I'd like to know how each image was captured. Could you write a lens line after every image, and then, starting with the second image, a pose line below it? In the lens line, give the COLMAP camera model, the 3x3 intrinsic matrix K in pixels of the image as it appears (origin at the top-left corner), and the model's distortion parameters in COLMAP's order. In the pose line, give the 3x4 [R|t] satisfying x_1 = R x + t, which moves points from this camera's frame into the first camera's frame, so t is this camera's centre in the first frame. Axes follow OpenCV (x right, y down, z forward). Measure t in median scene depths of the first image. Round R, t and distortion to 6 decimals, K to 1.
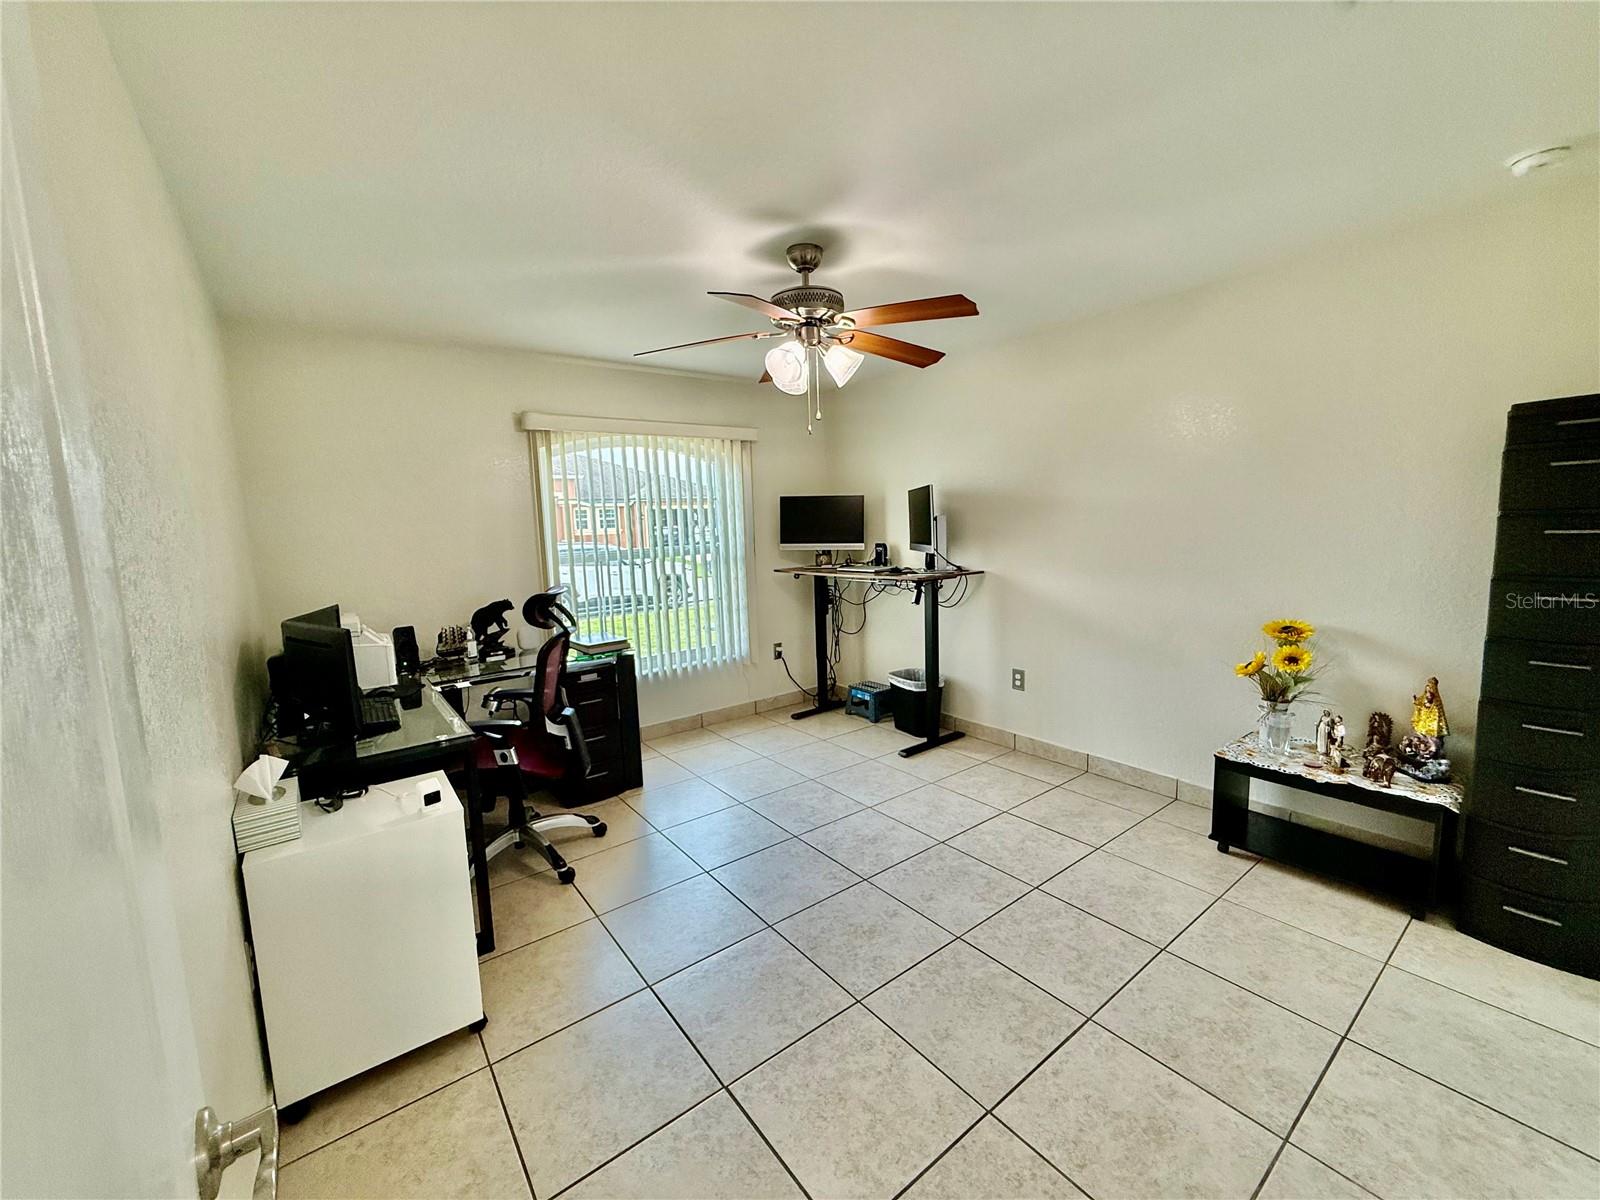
lens RADIAL K [[639.0, 0, 799.4], [0, 639.0, 599.4], [0, 0, 1]] dist [-0.000218, -0.000312]
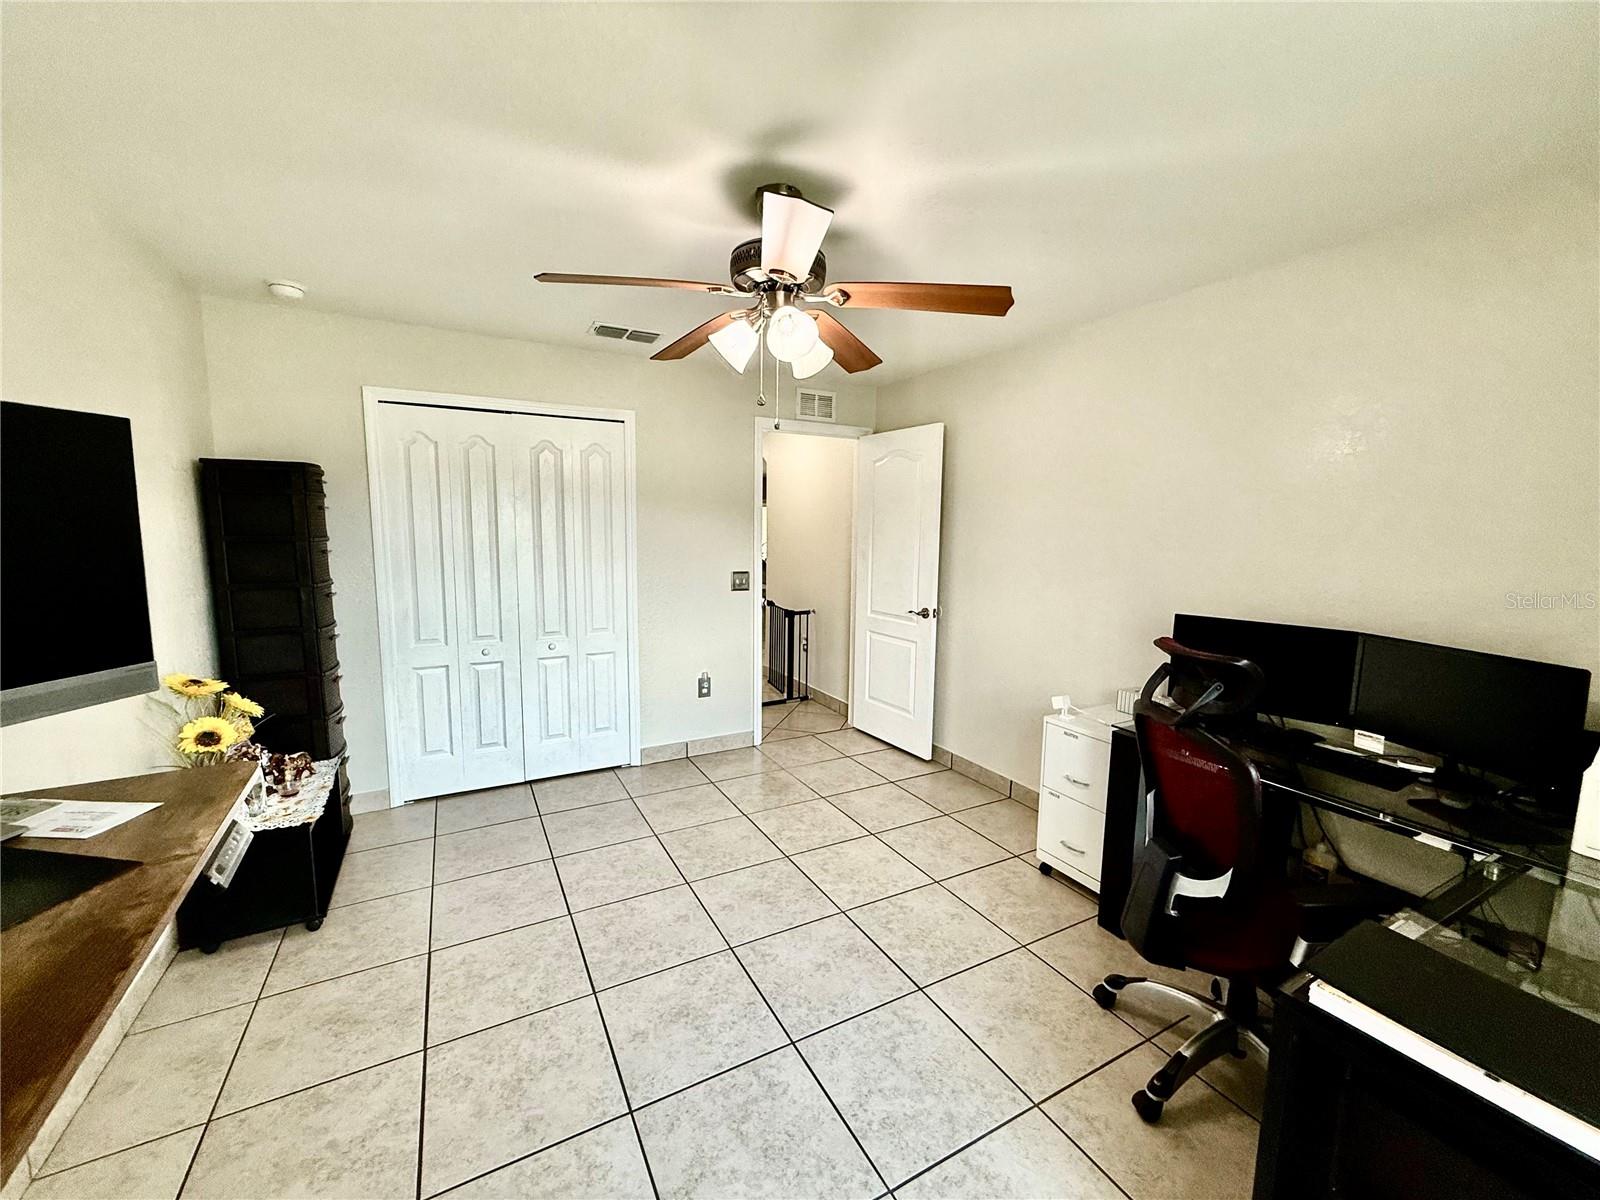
lens RADIAL K [[639.0, 0, 795.0], [0, 639.0, 601.6], [0, 0, 1]] dist [-0.000218, -0.000312]
pose [[-0.987051, -0.012926, 0.159886, -0.121785], [0.025219, 0.971849, 0.234253, -0.239879], [-0.158412, 0.235251, -0.958938, 1.744029]]
